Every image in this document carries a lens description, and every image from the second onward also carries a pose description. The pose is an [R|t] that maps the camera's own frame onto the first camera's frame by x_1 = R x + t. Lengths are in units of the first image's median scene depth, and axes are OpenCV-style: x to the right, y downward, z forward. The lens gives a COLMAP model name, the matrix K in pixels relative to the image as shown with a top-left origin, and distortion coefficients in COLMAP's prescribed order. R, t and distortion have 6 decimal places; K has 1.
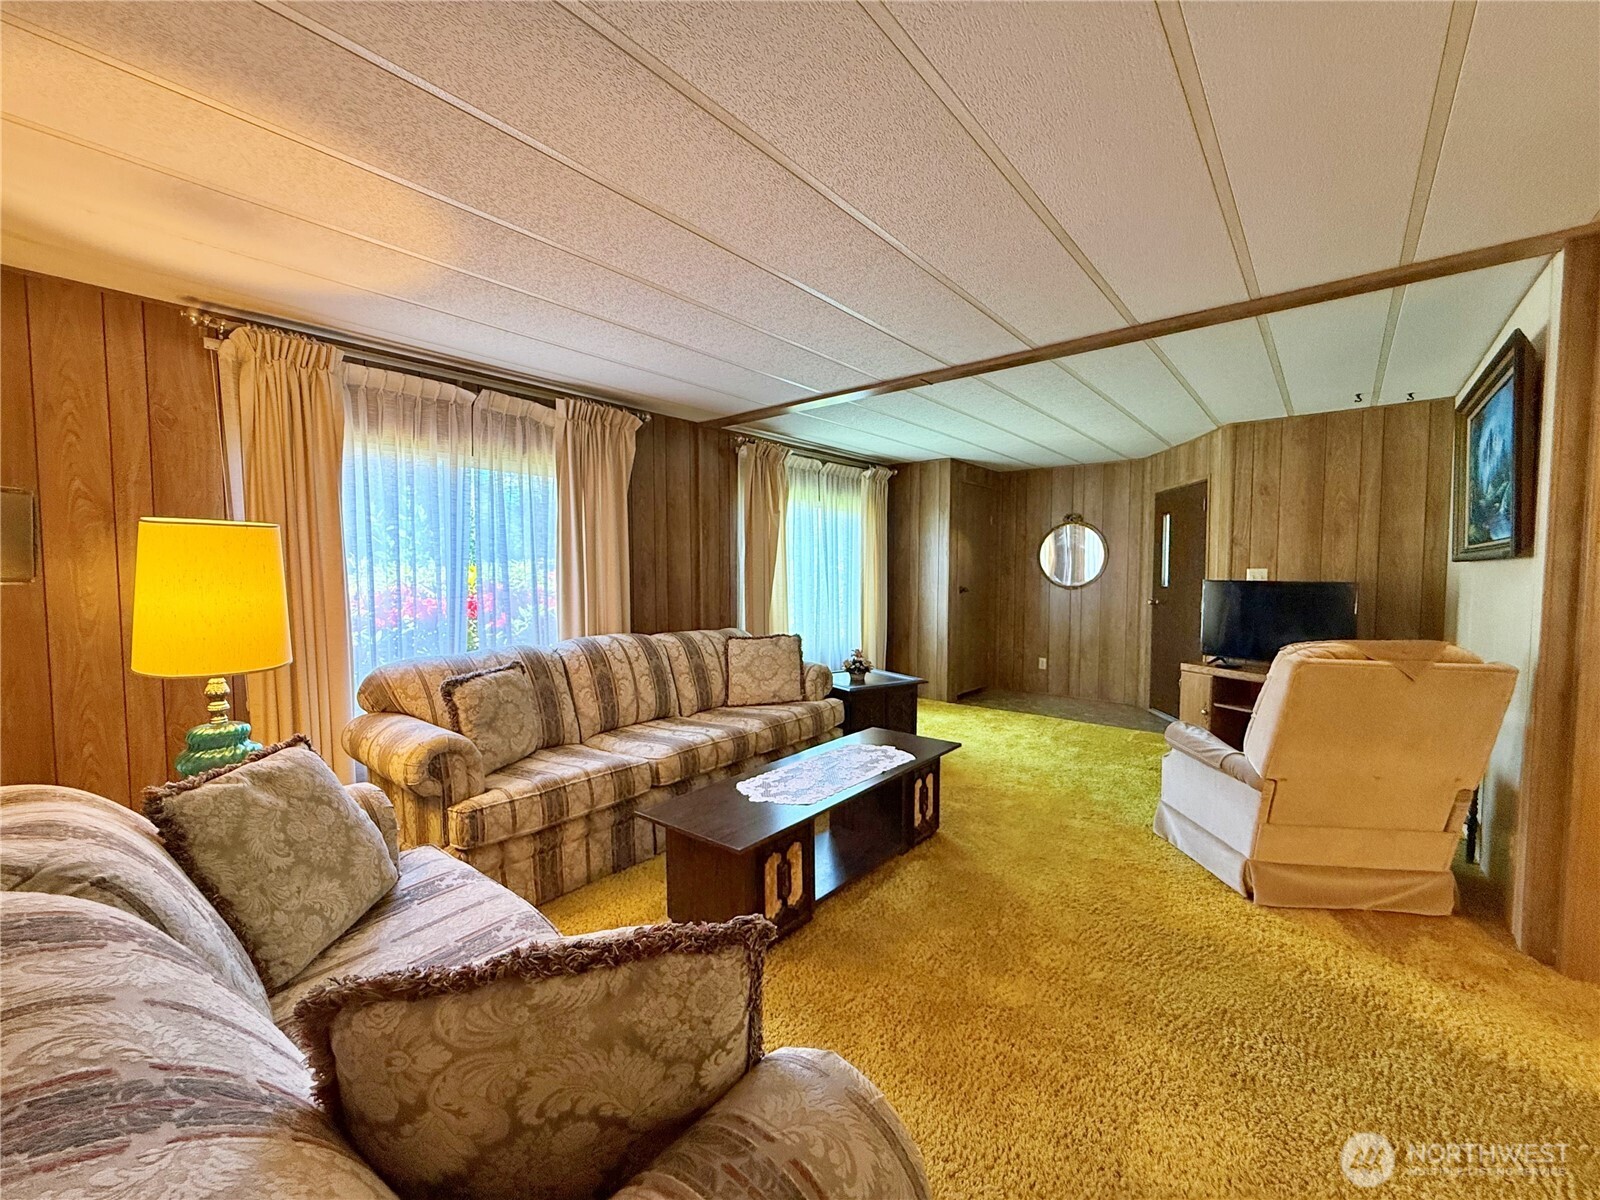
lens RADIAL K [[635.1, 0, 800.1], [0, 635.1, 600.2], [0, 0, 1]] dist [0.002345, -0.000015]
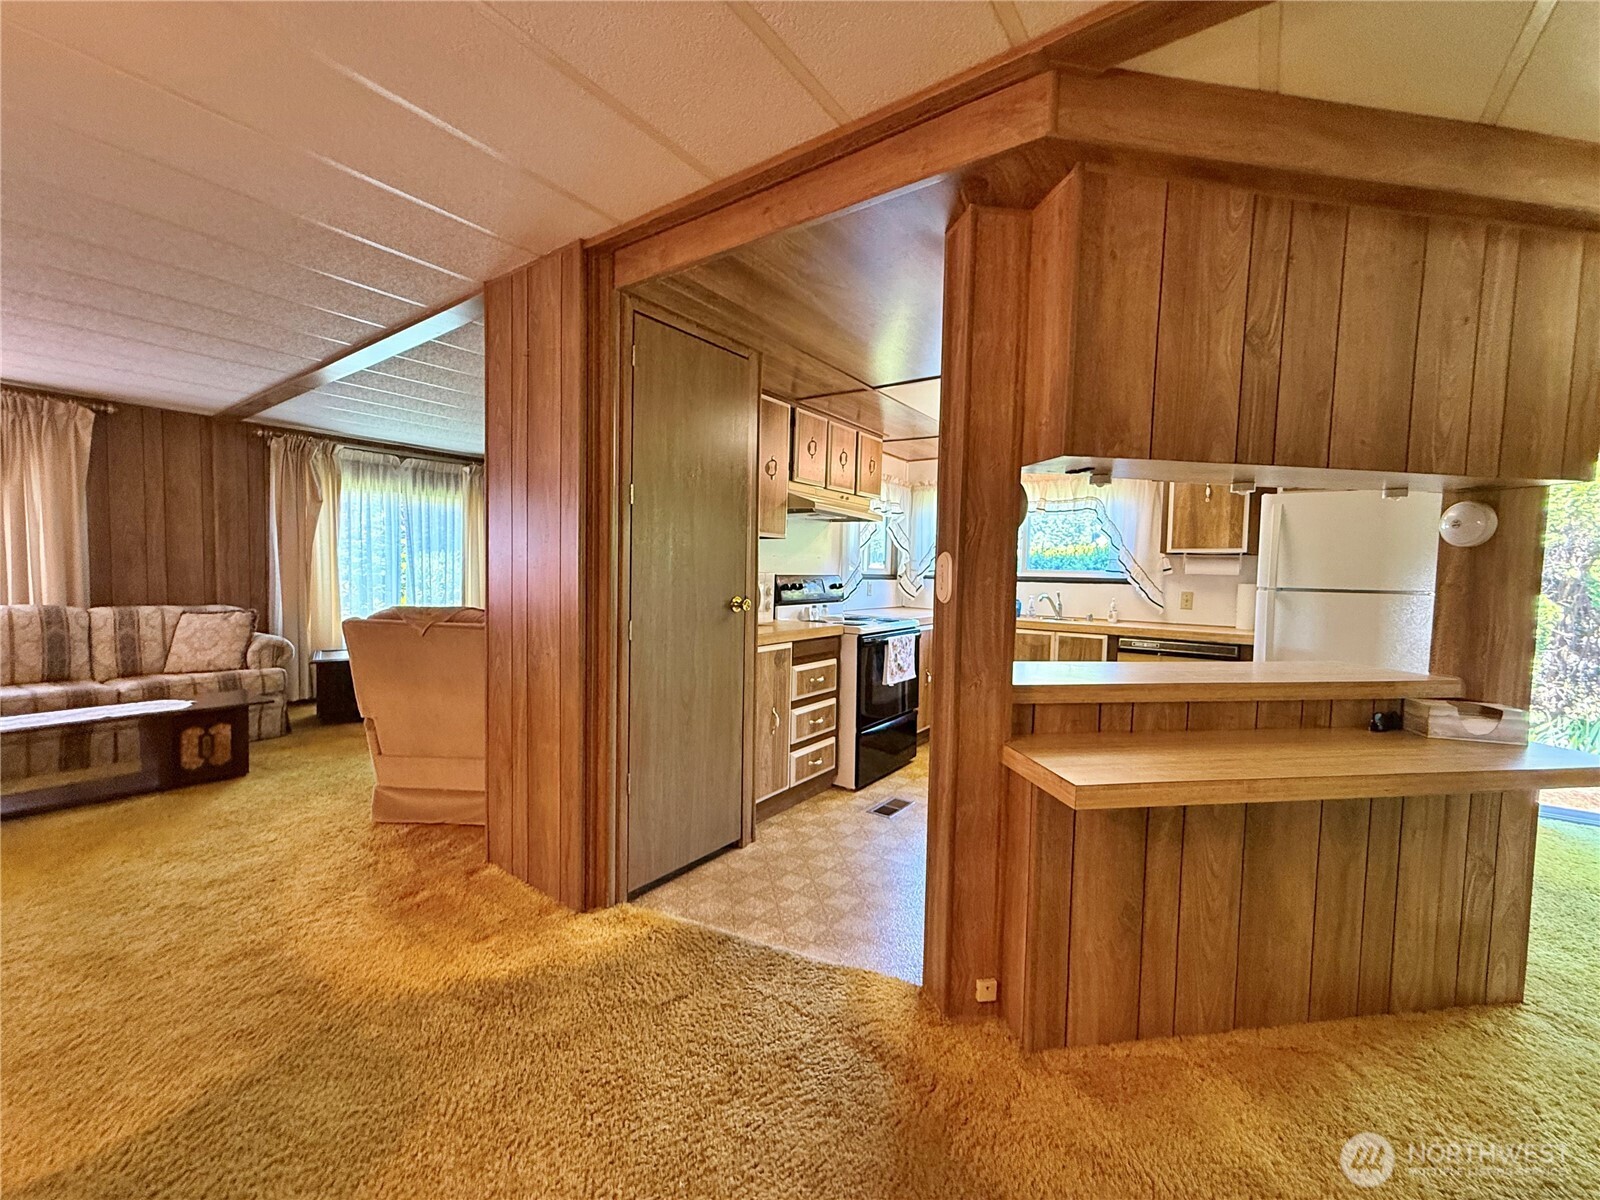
lens RADIAL K [[635.1, 0, 797.2], [0, 635.1, 601.0], [0, 0, 1]] dist [0.002345, -0.000015]
pose [[0.996851, 0.016072, 0.077646, 0.892432], [-0.016072, 0.999871, -0.000619, 0.023737], [-0.077646, -0.000631, 0.996981, -0.188676]]
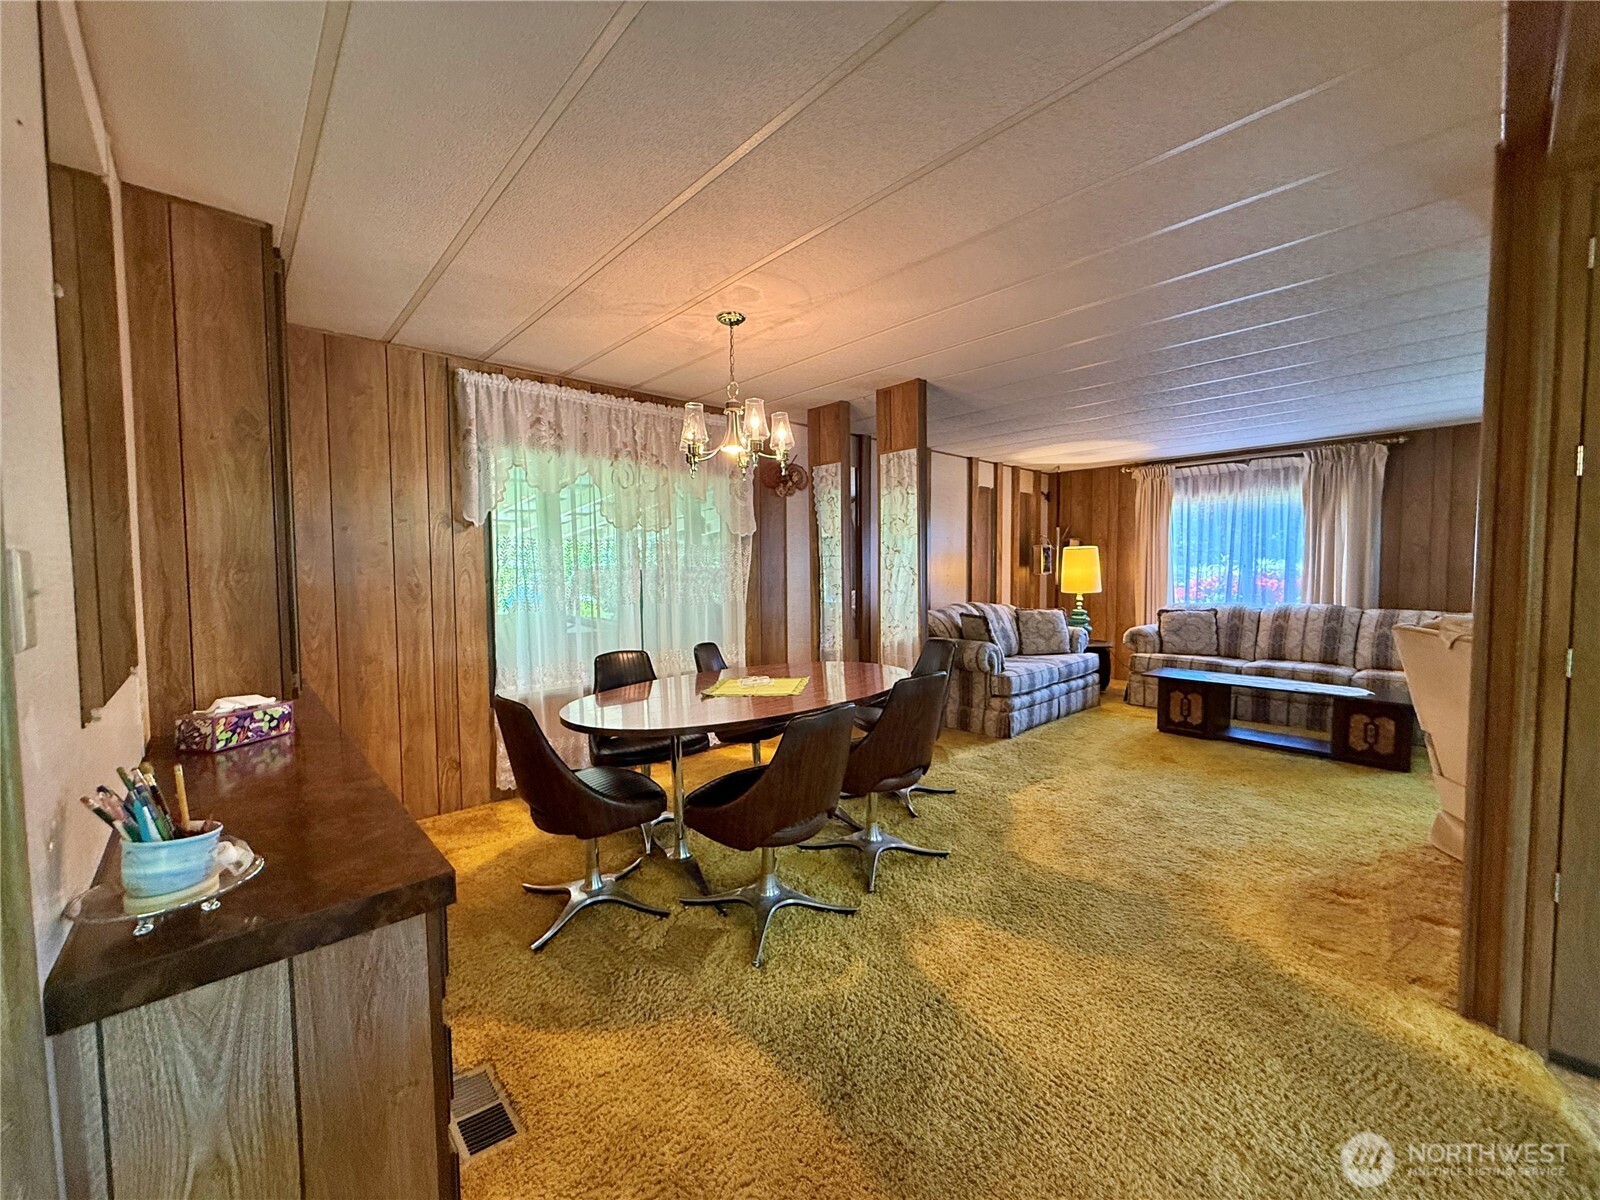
lens RADIAL K [[635.1, 0, 797.9], [0, 635.1, 600.1], [0, 0, 1]] dist [0.002345, -0.000015]
pose [[-0.122870, 0.049854, -0.991170, 1.230103], [-0.045625, 0.997398, 0.055823, 0.015332], [0.991373, 0.052081, -0.120276, -0.023208]]
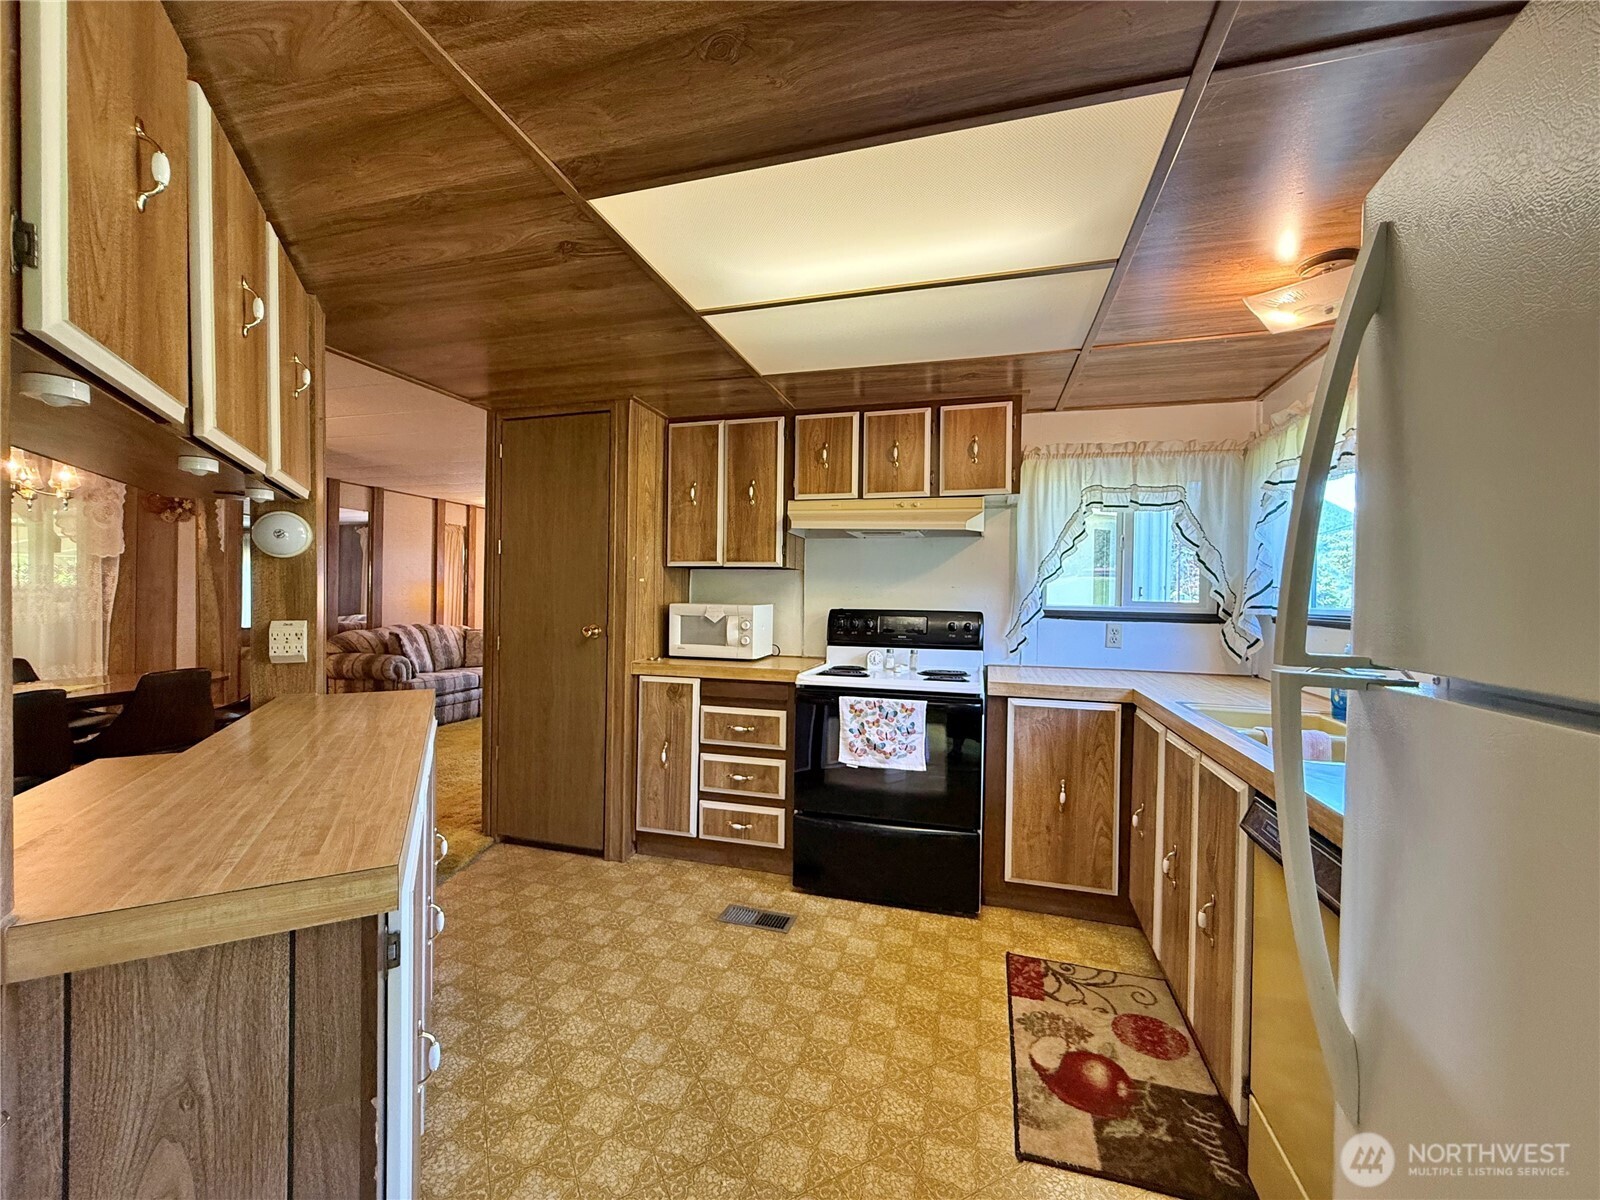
lens RADIAL K [[635.1, 0, 799.0], [0, 635.1, 601.5], [0, 0, 1]] dist [0.002345, -0.000015]
pose [[0.411243, 0.010516, -0.911465, 1.720217], [-0.063038, 0.997868, -0.016929, -0.011712], [0.909343, 0.064419, 0.411029, 0.436522]]
